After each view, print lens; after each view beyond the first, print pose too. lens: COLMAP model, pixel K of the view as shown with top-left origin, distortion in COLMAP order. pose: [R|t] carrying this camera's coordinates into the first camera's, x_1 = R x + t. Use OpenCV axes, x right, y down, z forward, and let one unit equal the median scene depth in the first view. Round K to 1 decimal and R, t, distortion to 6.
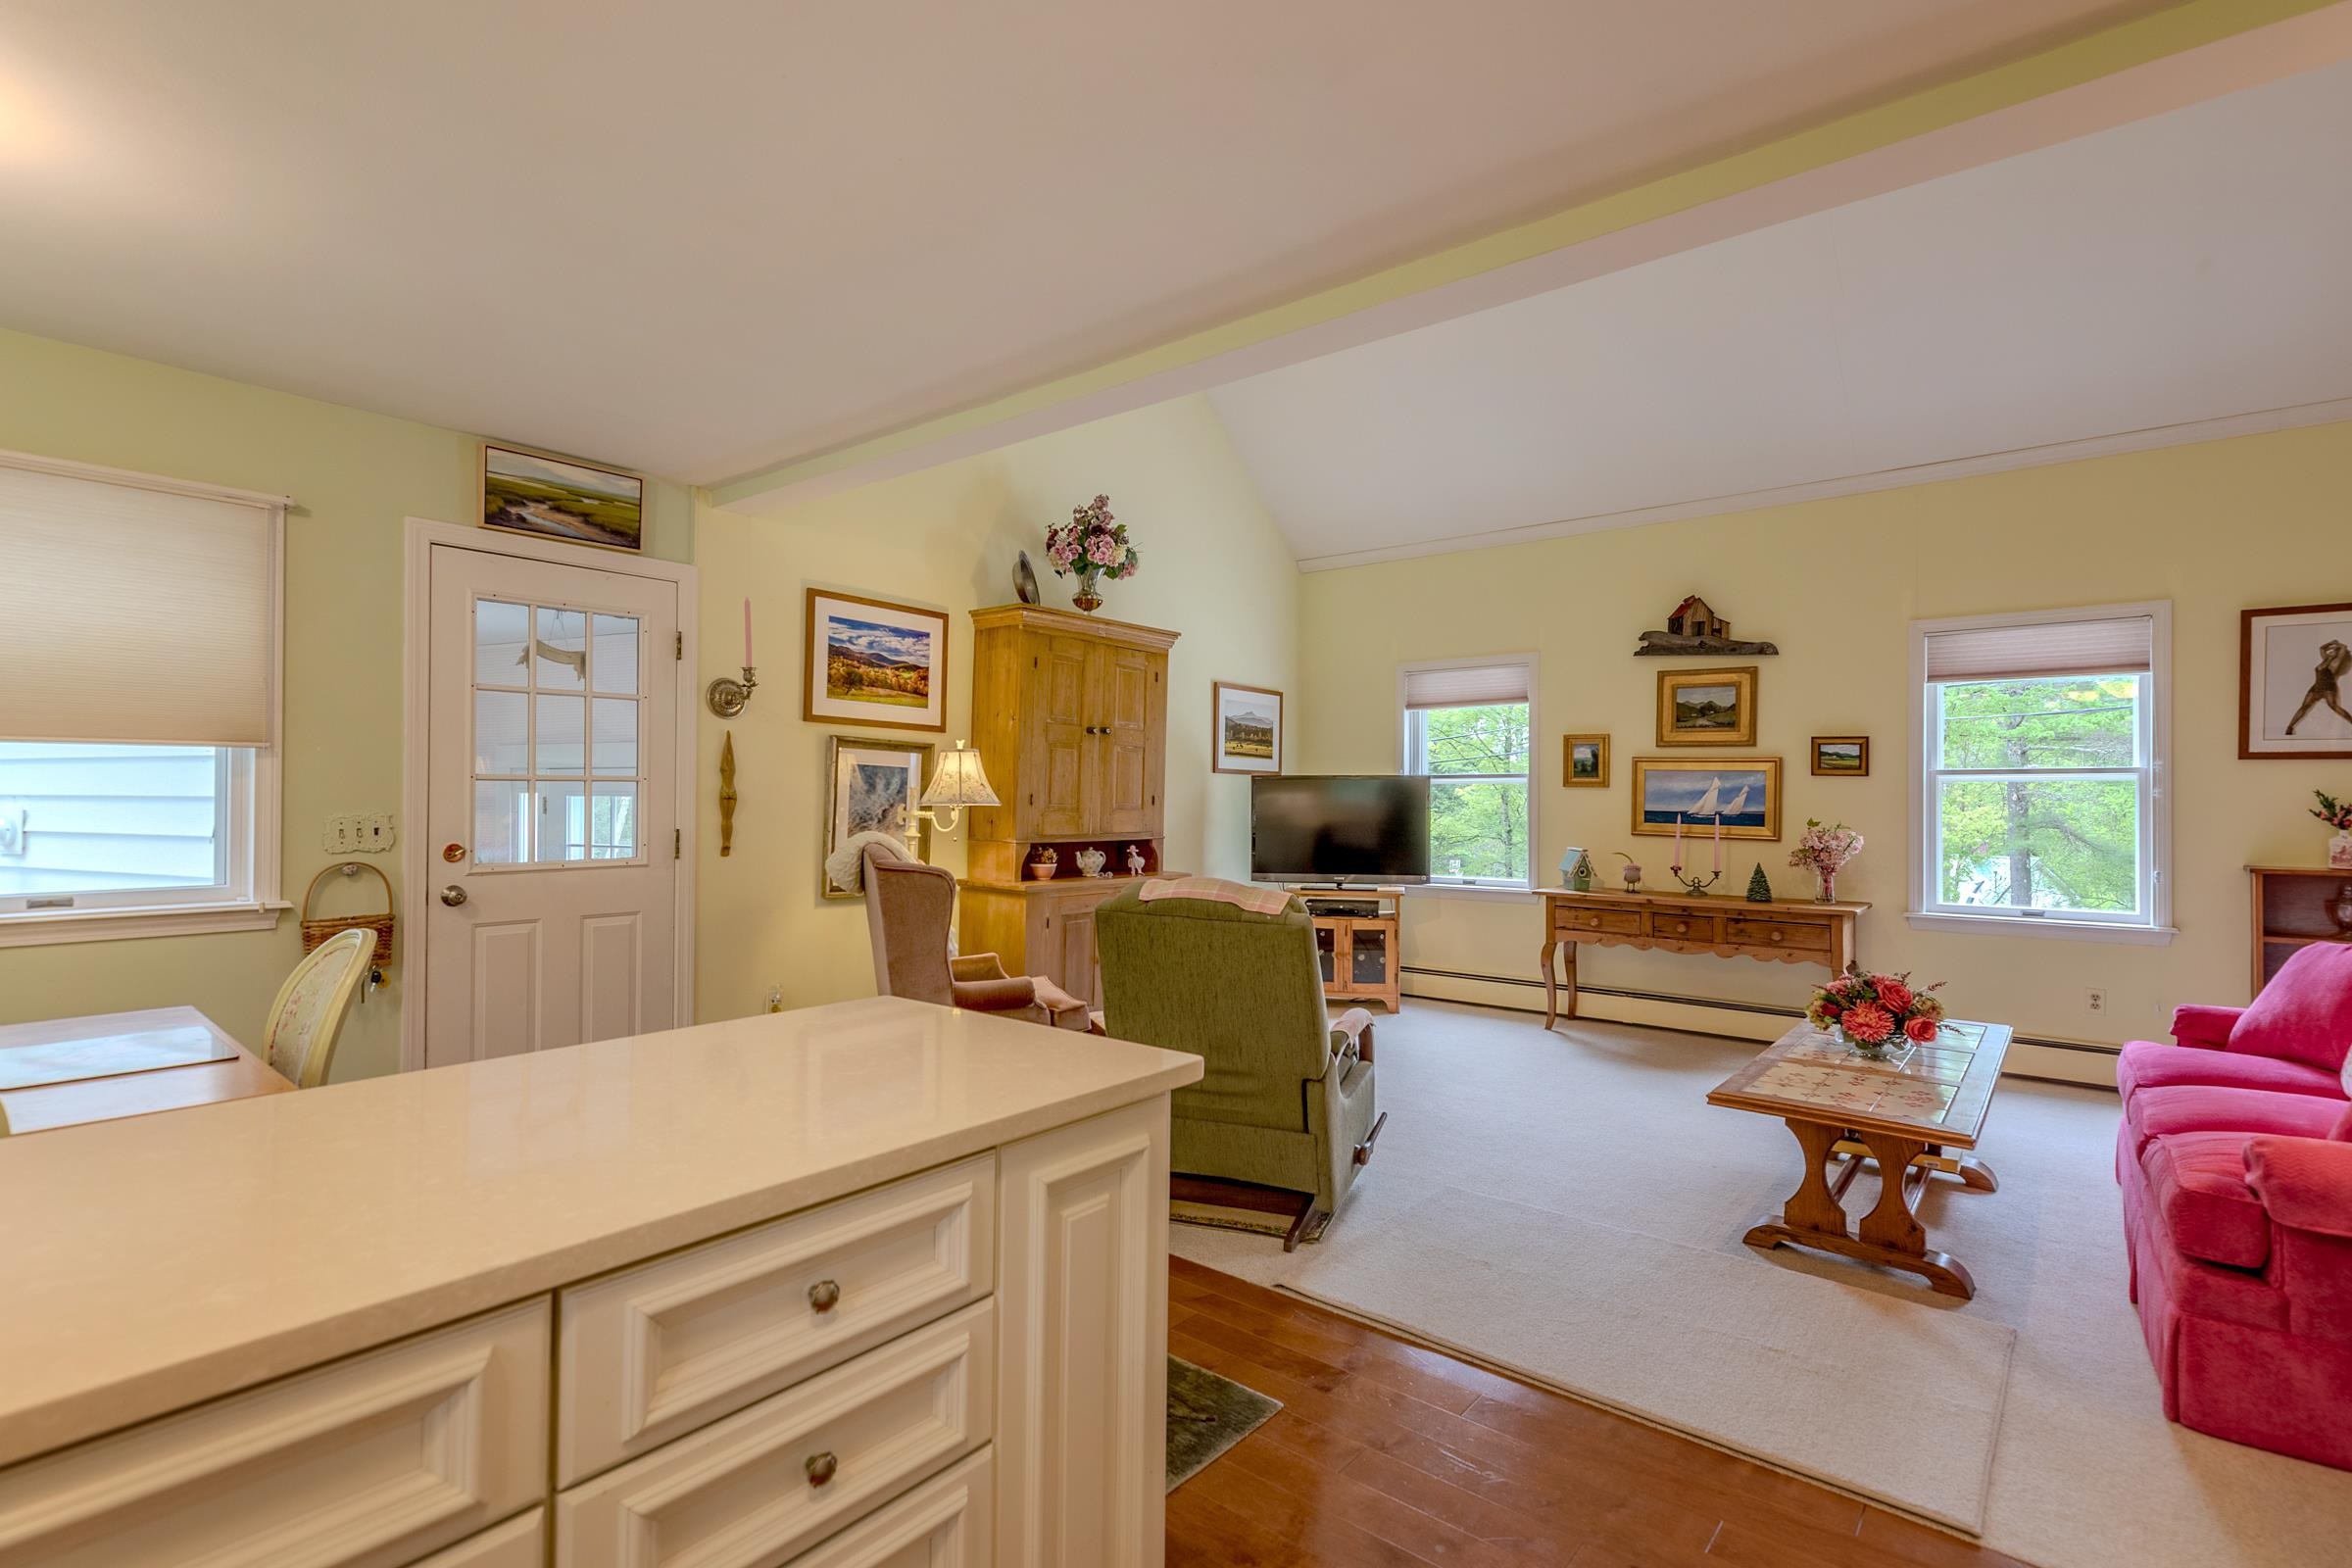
lens RADIAL K [[1100.1, 0, 1179.5], [0, 1100.1, 791.0], [0, 0, 1]] dist [0.004988, 0.000651]
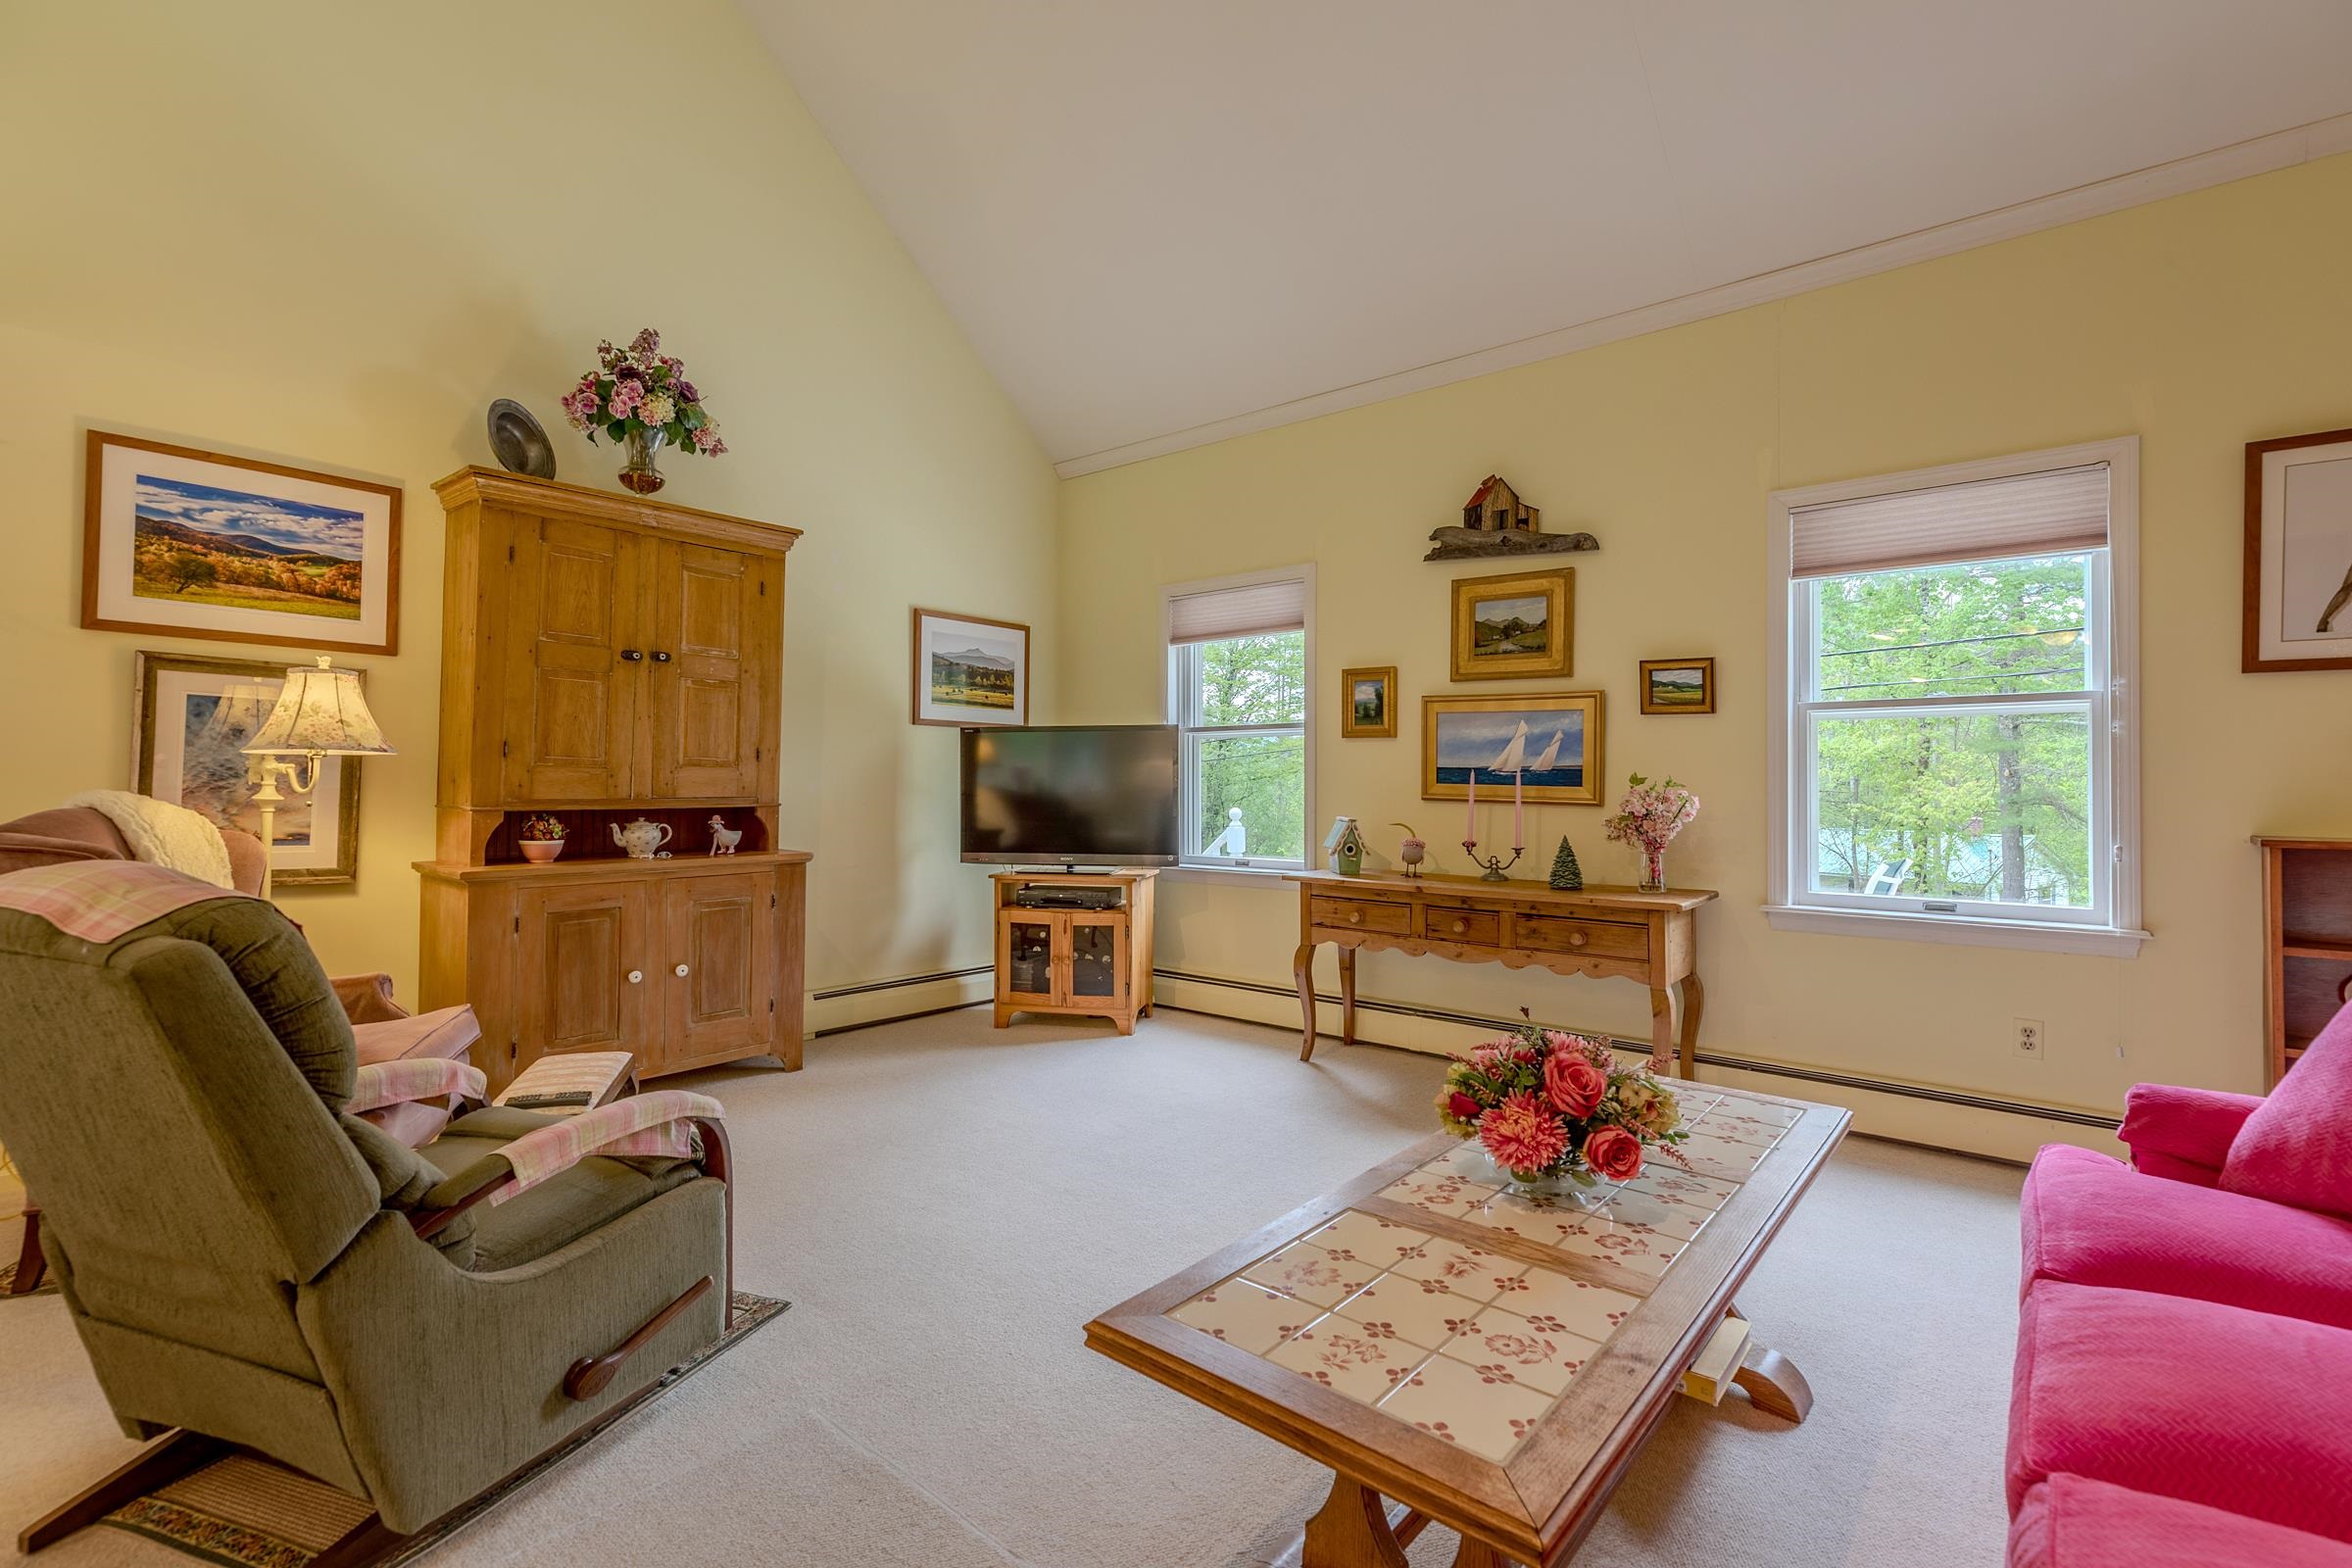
lens RADIAL K [[1072.6, 0, 1176.0], [0, 1072.6, 774.4], [0, 0, 1]] dist [0.004118, 0.001709]
pose [[0.999876, -0.004122, -0.015216, 0.285707], [0.004135, 0.999991, 0.000855, 0.023695], [0.015212, -0.000918, 0.999884, 0.299058]]
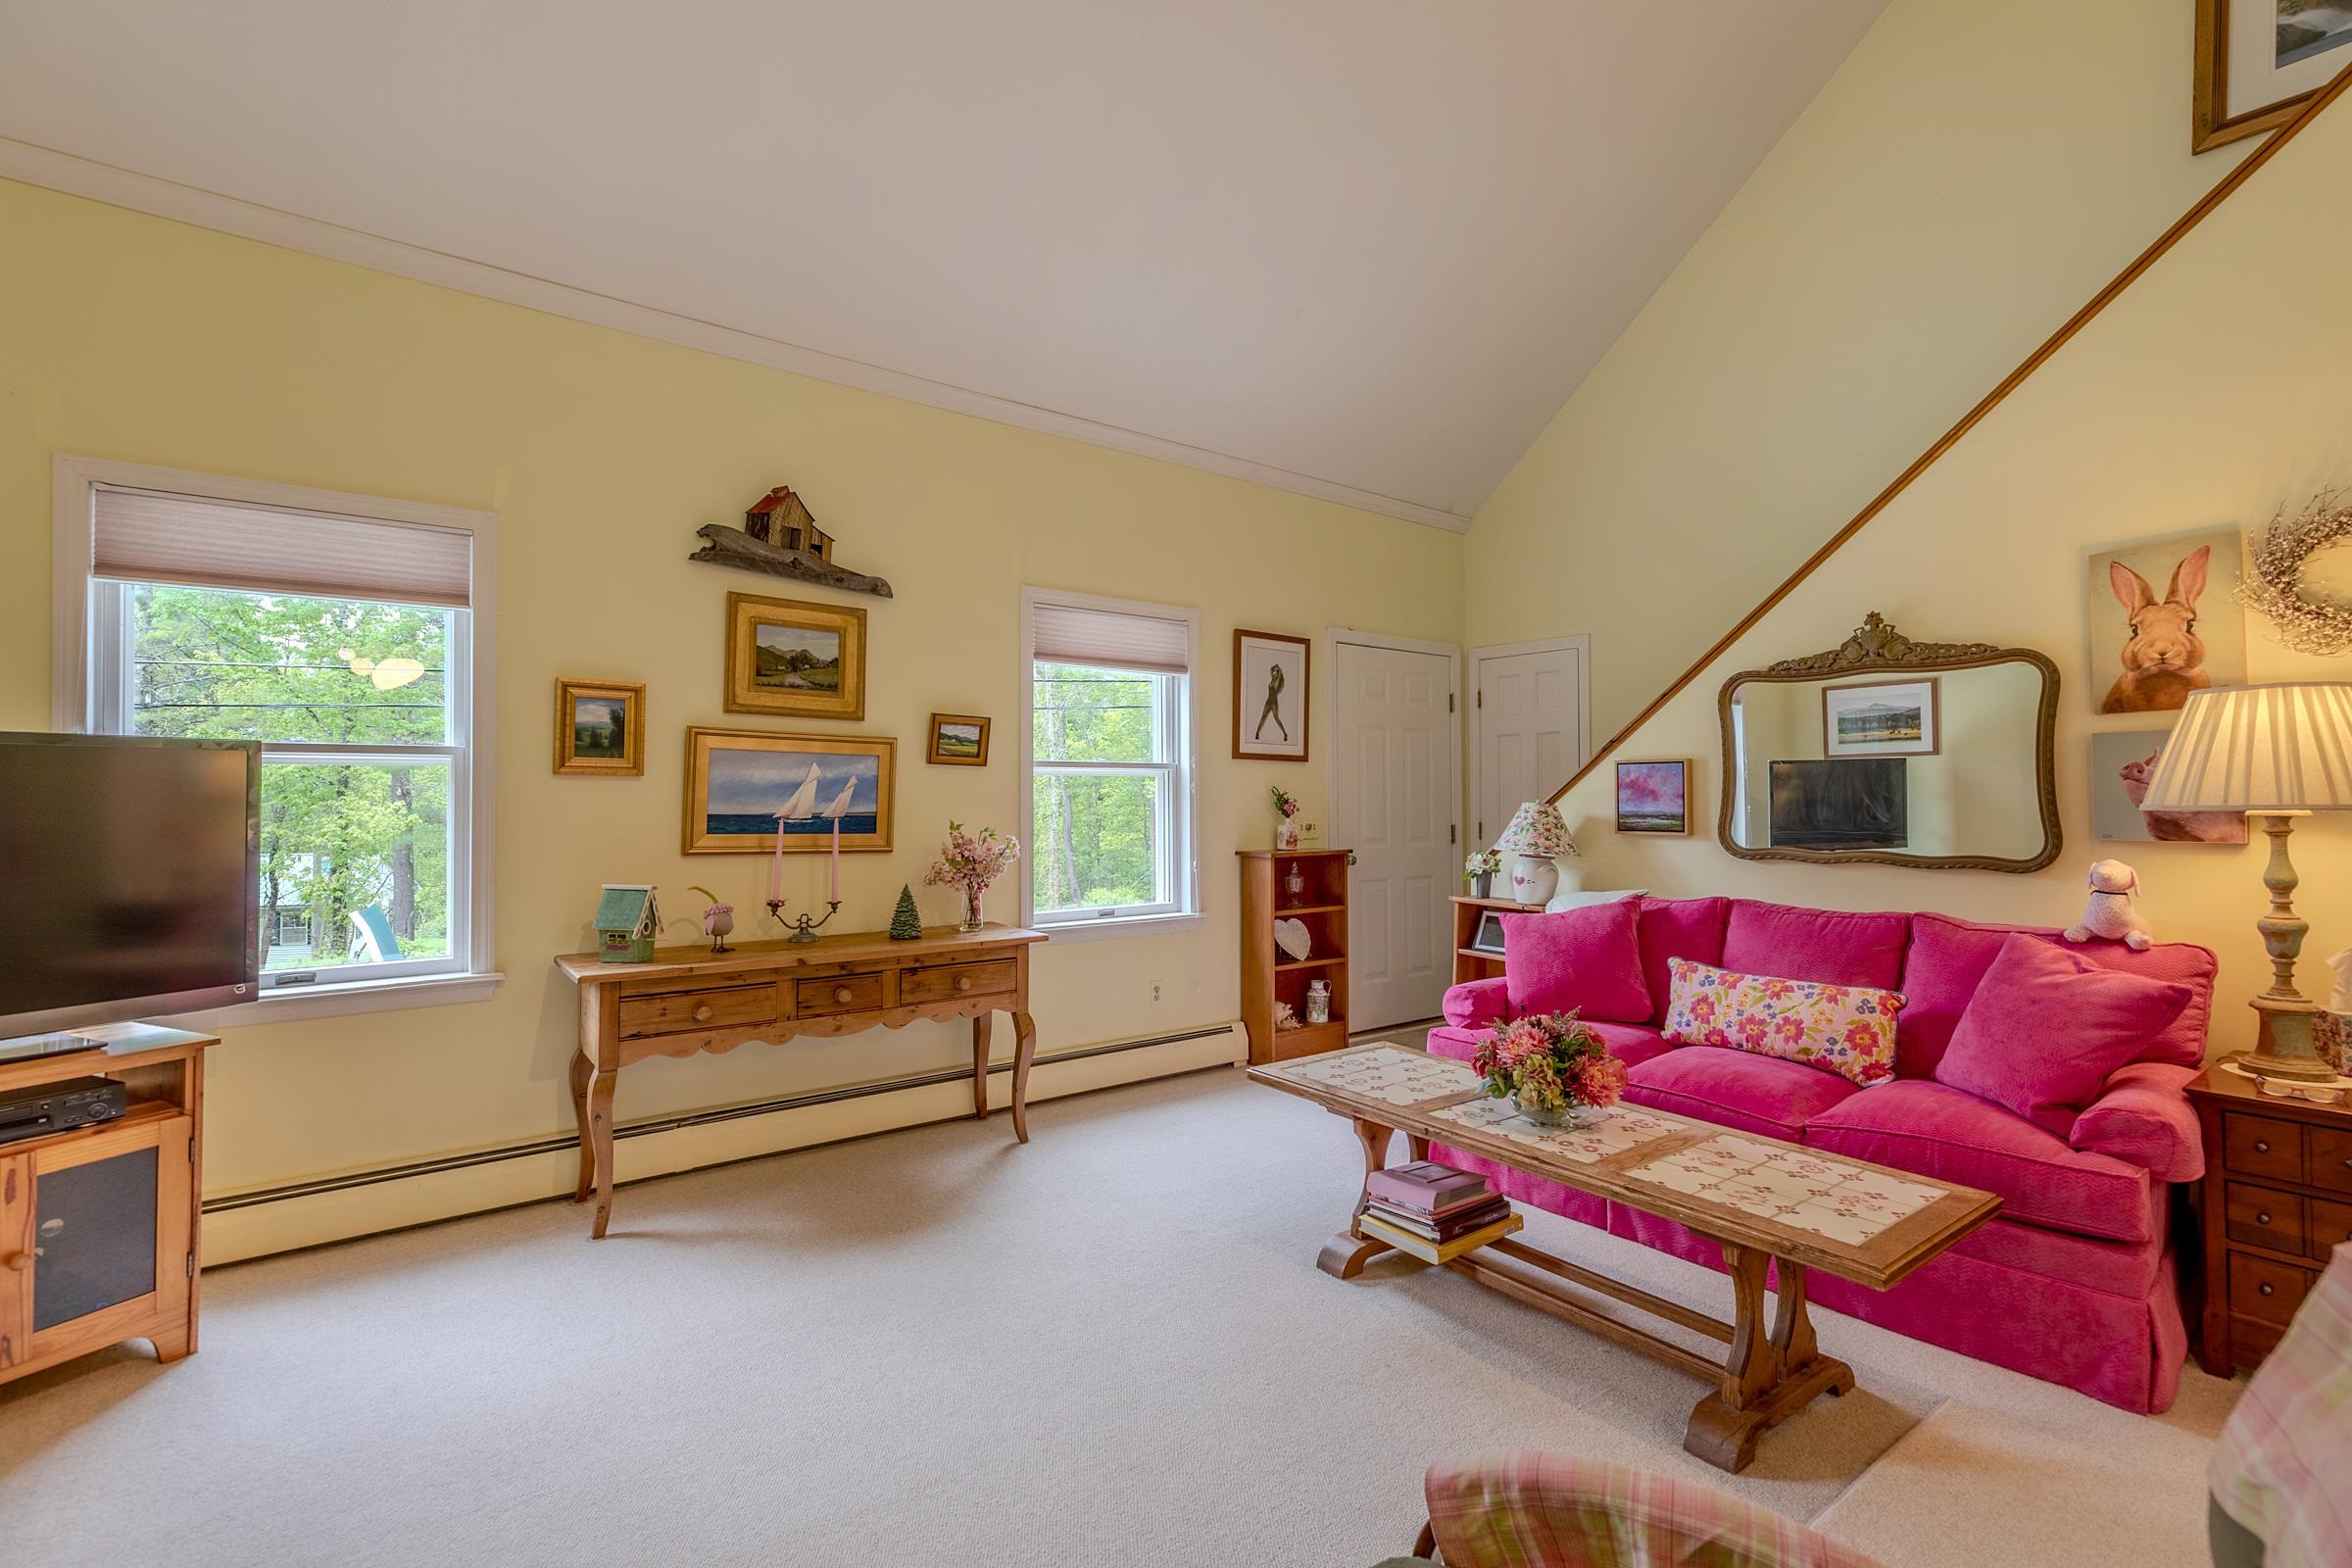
lens RADIAL K [[1054.5, 0, 1176.0], [0, 1054.5, 784.0], [0, 0, 1]] dist [0.001826, 0.000831]
pose [[0.228689, 0.006454, 0.973478, -0.101073], [-0.004784, 0.999973, -0.005506, 0.003146], [-0.973488, -0.003397, 0.228714, 0.681170]]
